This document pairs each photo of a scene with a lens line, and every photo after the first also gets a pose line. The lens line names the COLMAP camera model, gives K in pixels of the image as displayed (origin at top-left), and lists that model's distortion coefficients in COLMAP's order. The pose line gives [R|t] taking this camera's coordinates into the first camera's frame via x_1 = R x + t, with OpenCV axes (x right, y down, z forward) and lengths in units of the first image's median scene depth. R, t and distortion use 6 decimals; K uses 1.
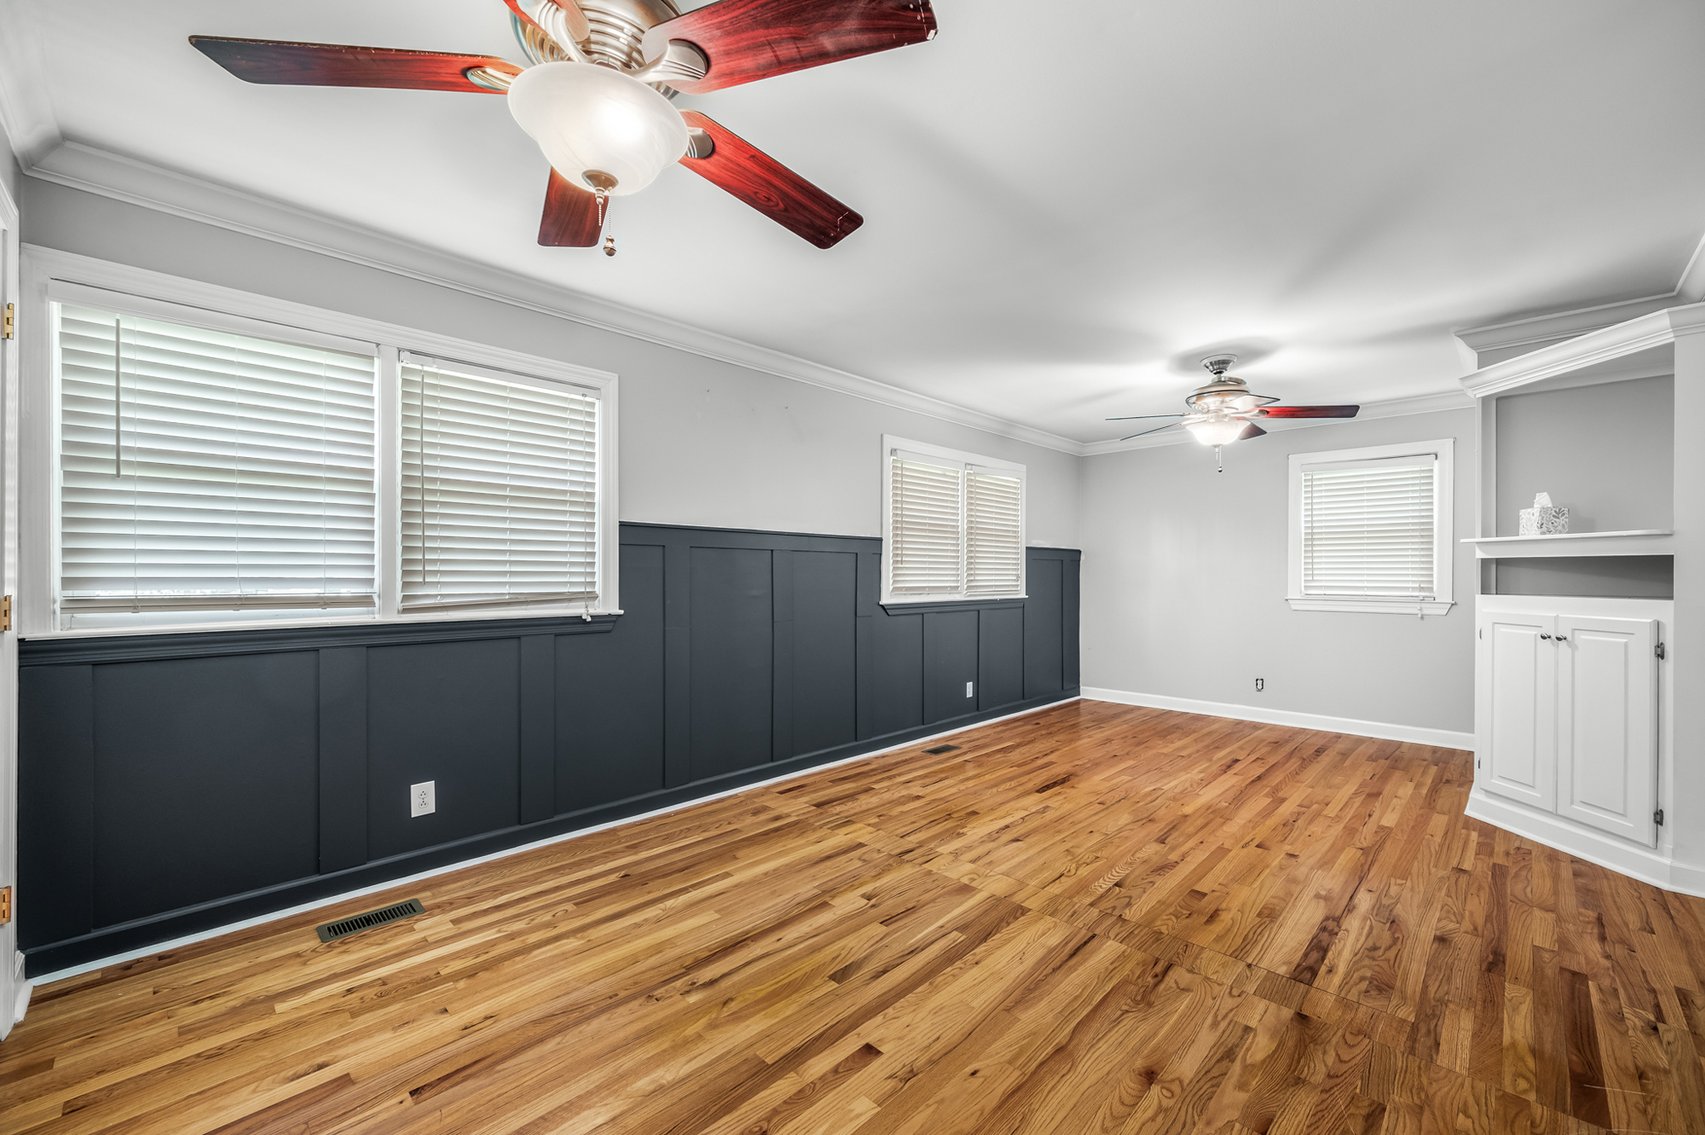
lens RADIAL K [[676.8, 0, 853.6], [0, 676.8, 574.6], [0, 0, 1]] dist [-0.002355, 0.000078]
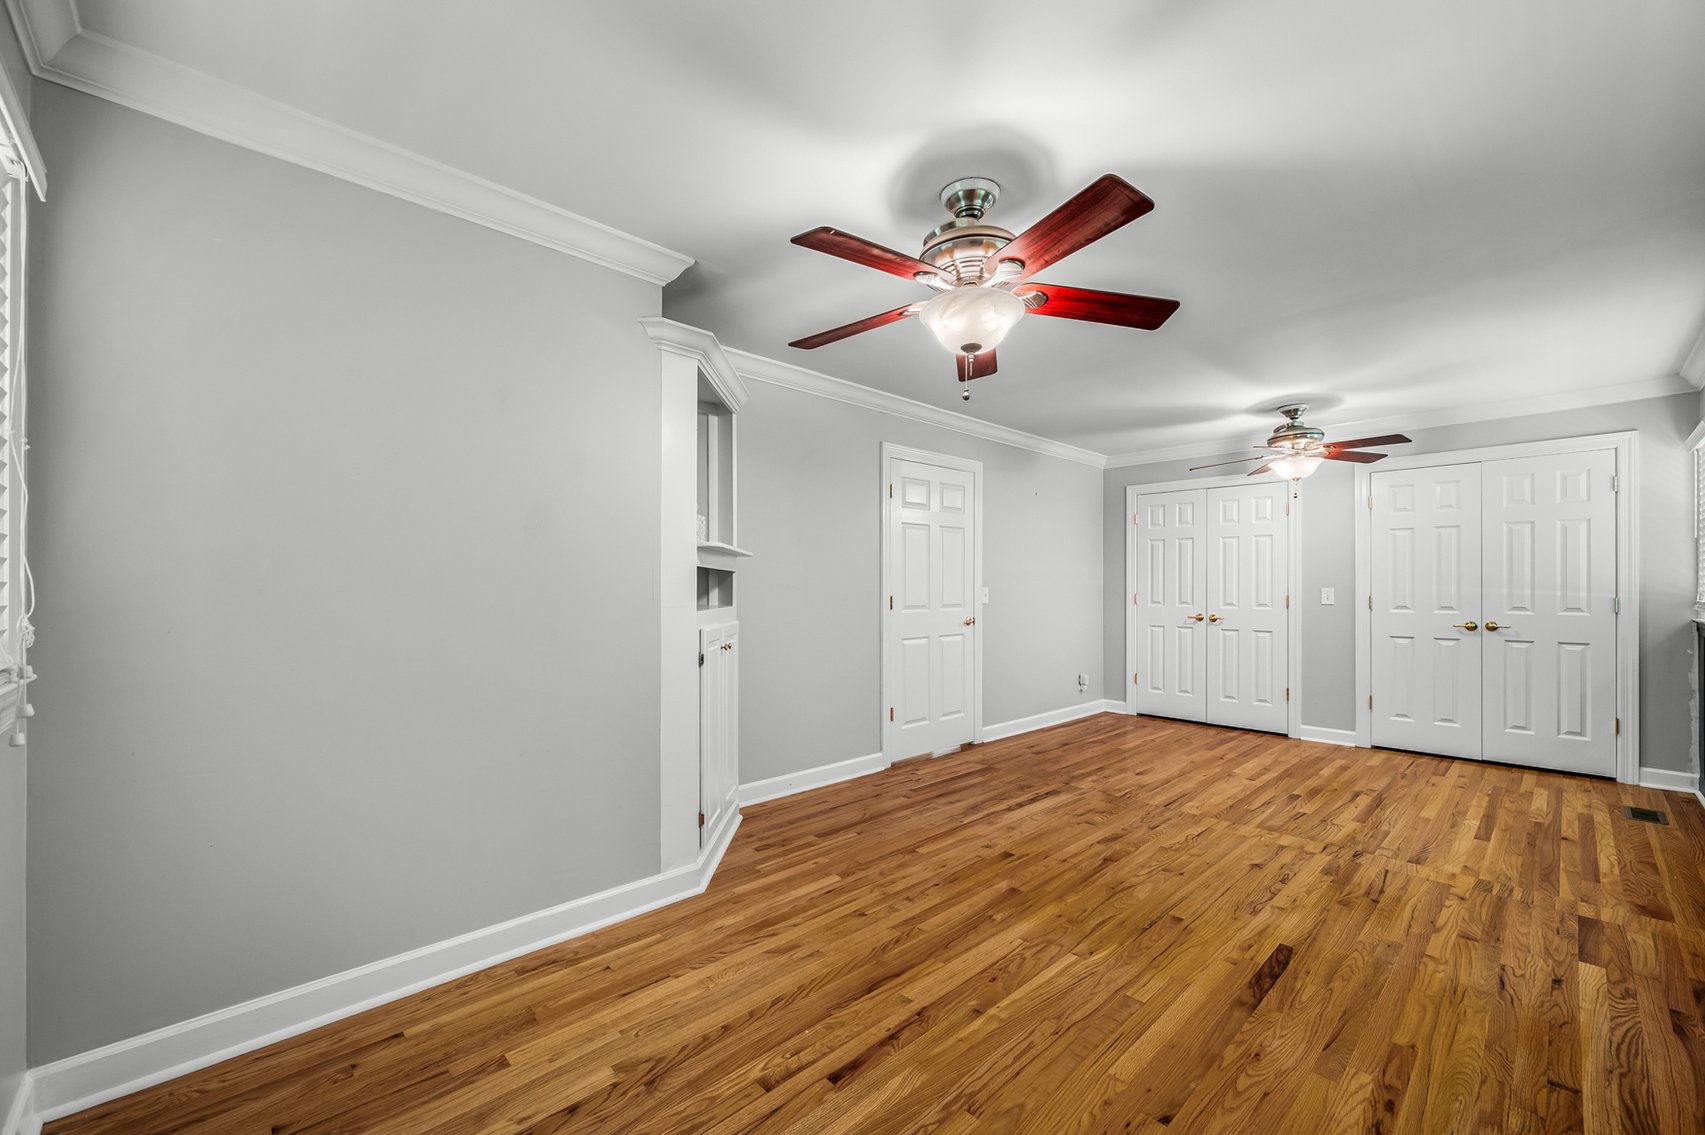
lens RADIAL K [[676.8, 0, 851.1], [0, 676.8, 581.1], [0, 0, 1]] dist [-0.002355, 0.000078]
pose [[-0.999251, -0.003078, 0.038583, 0.855220], [-0.003354, 0.999969, -0.007106, -0.001726], [-0.038560, -0.007230, -0.999230, 2.165234]]
